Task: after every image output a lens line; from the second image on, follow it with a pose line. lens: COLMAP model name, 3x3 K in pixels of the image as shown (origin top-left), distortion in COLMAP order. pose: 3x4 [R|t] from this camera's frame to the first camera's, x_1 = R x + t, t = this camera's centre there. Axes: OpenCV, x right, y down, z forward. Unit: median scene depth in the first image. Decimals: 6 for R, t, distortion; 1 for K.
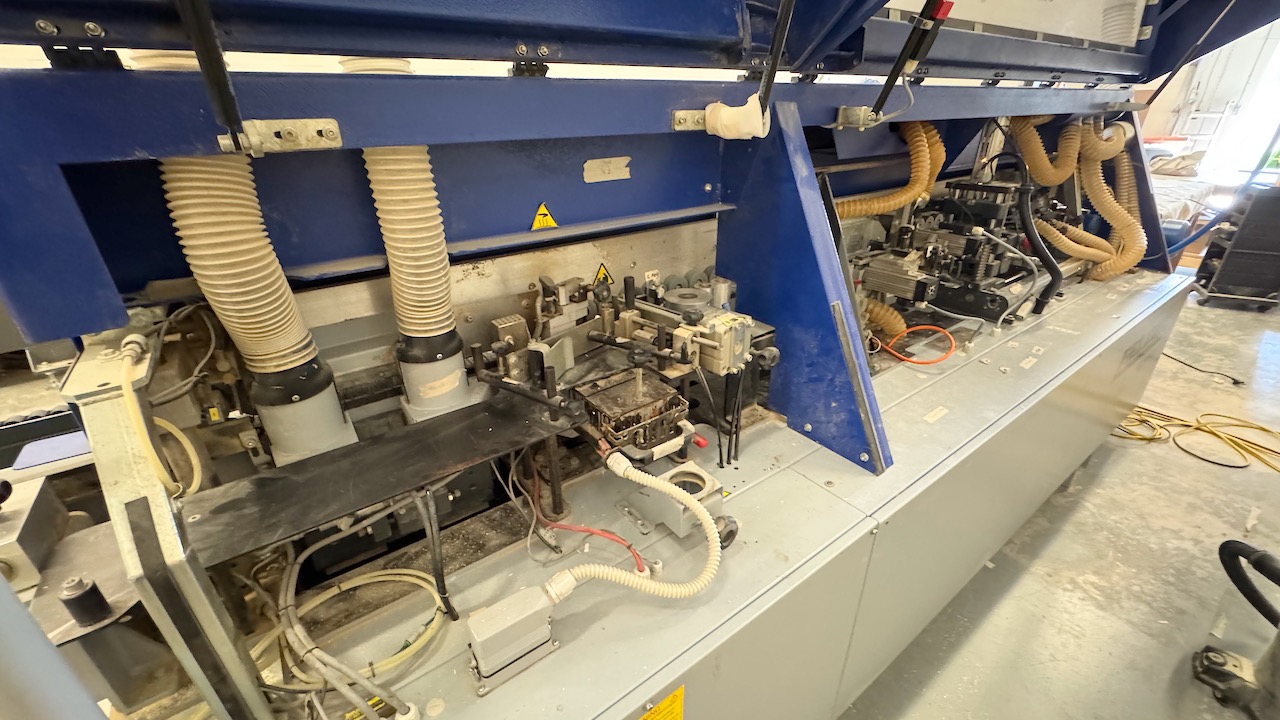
lens RADIAL K [[522.7, 0, 640.0], [0, 522.7, 360.0], [0, 0, 1]] dist [-0.002077, -0.000042]
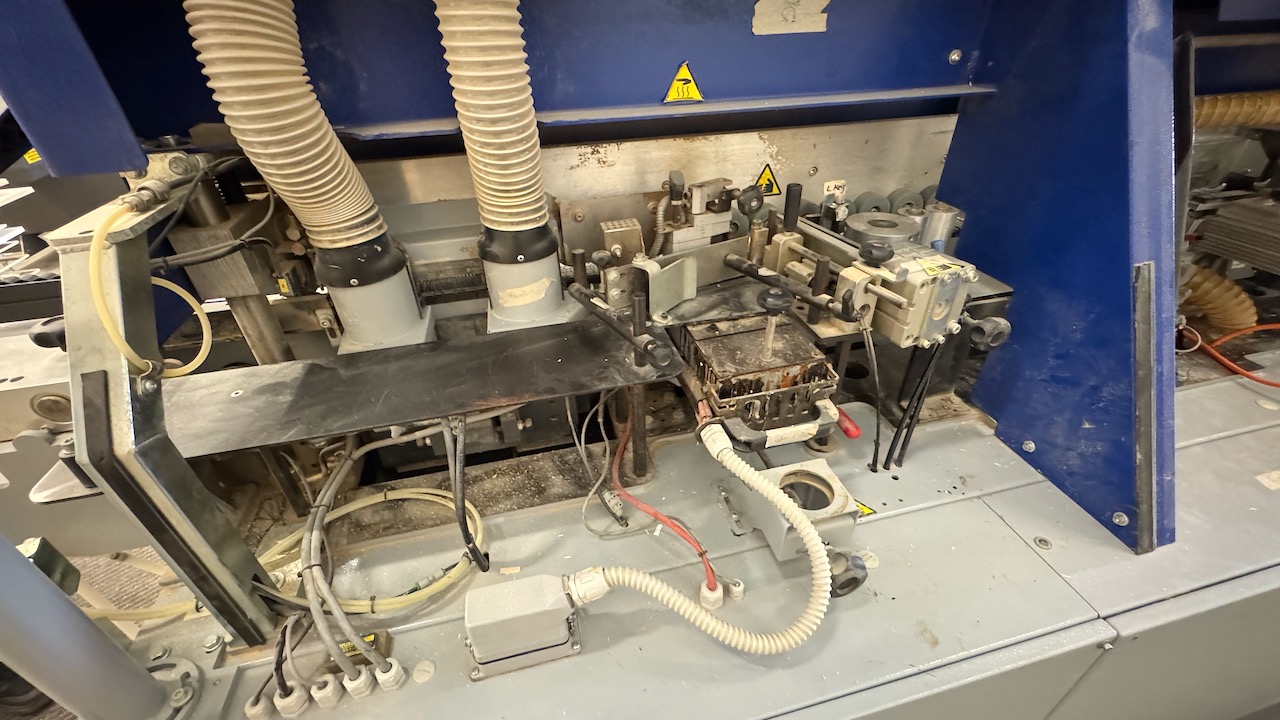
lens RADIAL K [[522.7, 0, 640.0], [0, 522.7, 360.0], [0, 0, 1]] dist [-0.002077, -0.000042]
pose [[0.922847, 0.205763, -0.325599, 0.068374], [-0.155022, 0.972278, 0.175053, -0.020299], [0.352592, -0.111073, 0.929162, 0.258528]]
